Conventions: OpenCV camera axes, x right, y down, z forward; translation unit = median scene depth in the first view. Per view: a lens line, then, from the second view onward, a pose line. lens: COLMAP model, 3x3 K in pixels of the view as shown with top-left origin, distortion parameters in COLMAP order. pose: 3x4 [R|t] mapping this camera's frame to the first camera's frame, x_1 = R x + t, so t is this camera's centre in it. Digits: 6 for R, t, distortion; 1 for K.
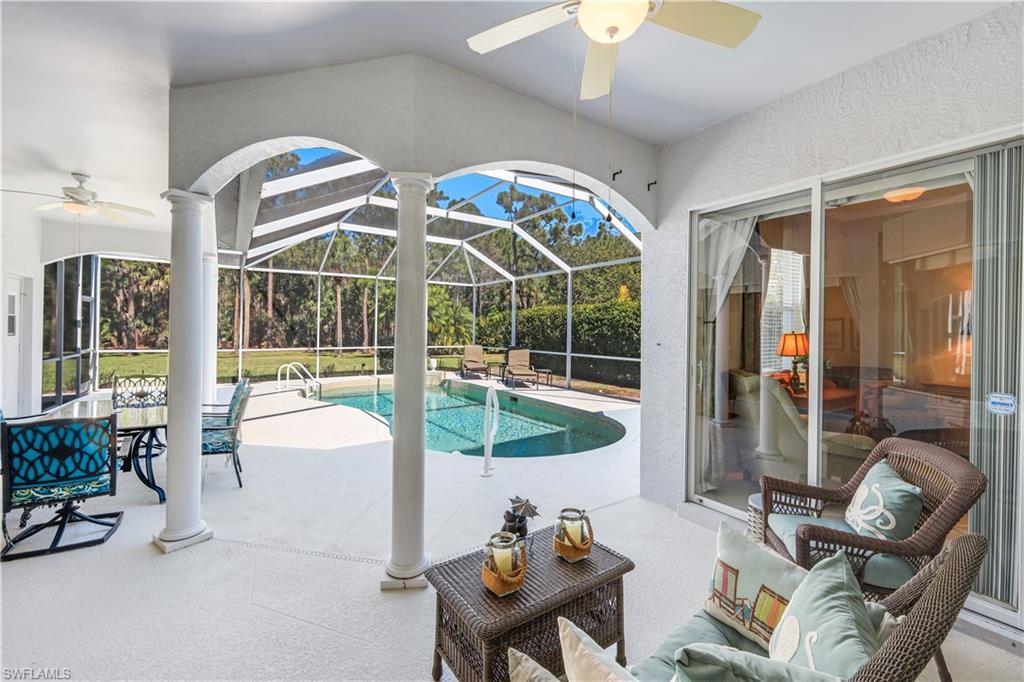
lens RADIAL K [[423.9, 0, 510.2], [0, 423.9, 333.5], [0, 0, 1]] dist [-0.000260, 0.000105]
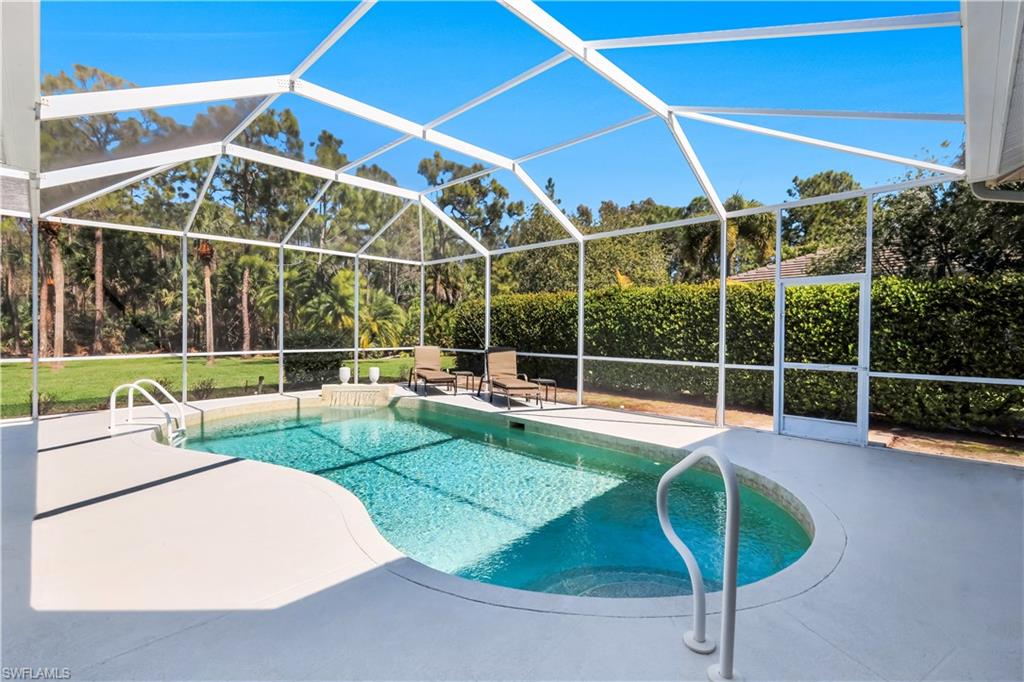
lens RADIAL K [[475.5, 0, 516.3], [0, 475.5, 336.2], [0, 0, 1]] dist [0.004995, 0.000126]
pose [[0.980127, -0.007602, 0.198227, -0.105070], [0.005820, 0.999937, 0.009570, 0.004464], [-0.198288, -0.008226, 0.980109, 0.198474]]
